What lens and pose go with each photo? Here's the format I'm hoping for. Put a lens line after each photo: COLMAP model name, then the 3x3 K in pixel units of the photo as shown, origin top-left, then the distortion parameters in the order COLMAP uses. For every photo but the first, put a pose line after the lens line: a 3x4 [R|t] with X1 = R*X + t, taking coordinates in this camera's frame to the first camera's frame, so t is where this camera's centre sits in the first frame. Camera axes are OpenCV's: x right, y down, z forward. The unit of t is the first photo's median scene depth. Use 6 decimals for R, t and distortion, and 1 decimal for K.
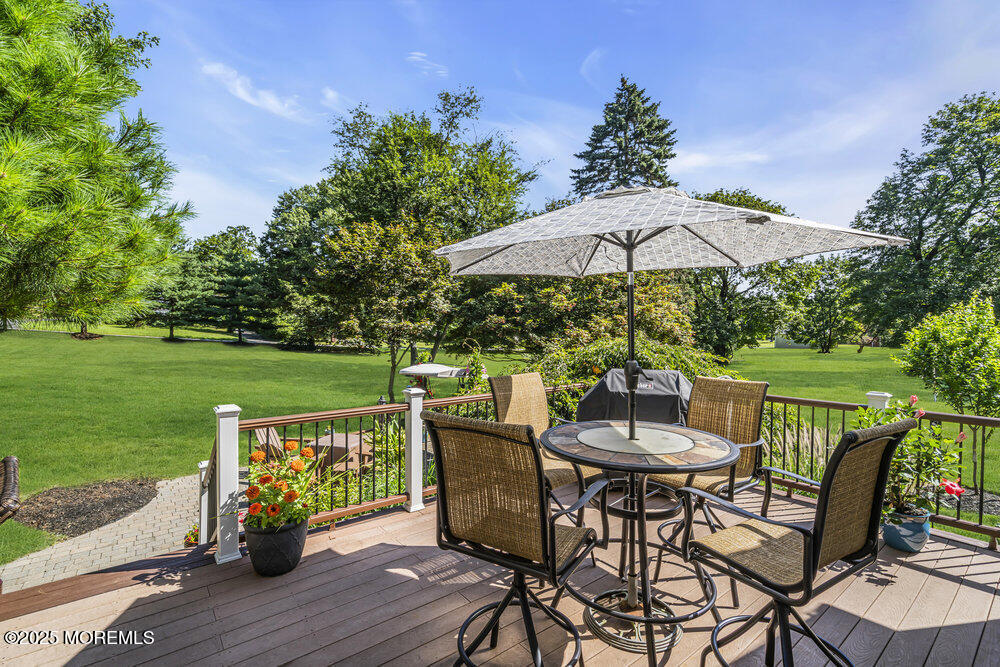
lens RADIAL K [[460.6, 0, 498.2], [0, 460.6, 335.3], [0, 0, 1]] dist [-0.007482, -0.000048]
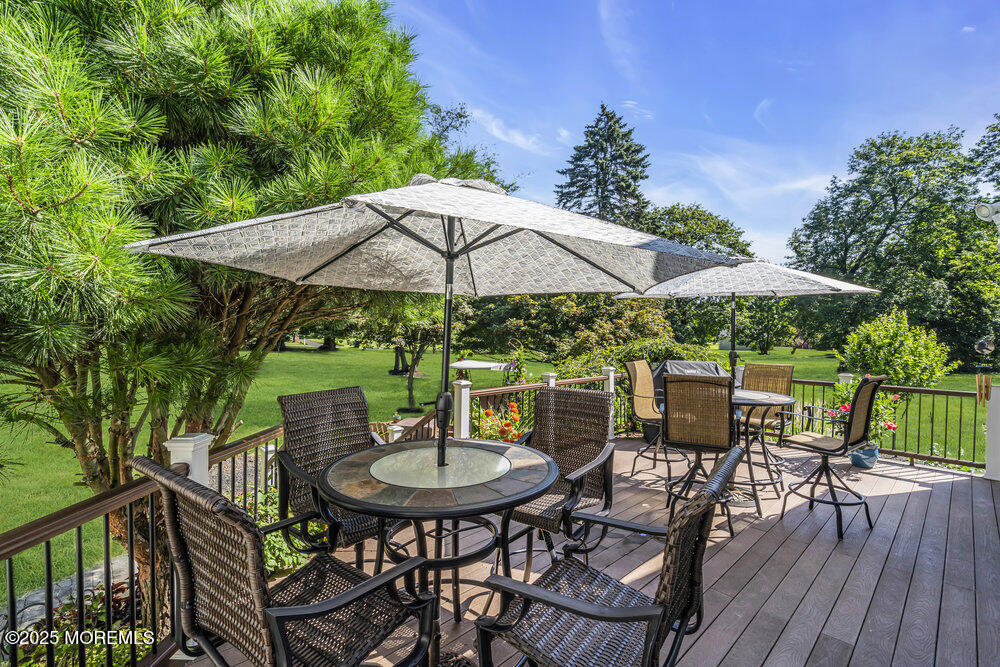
lens RADIAL K [[460.6, 0, 500.9], [0, 460.6, 335.1], [0, 0, 1]] dist [-0.007482, -0.000048]
pose [[0.994256, 0.006751, 0.106812, -0.082034], [-0.006435, 0.999974, -0.003304, 0.000677], [-0.106832, 0.002597, 0.994274, -0.069927]]
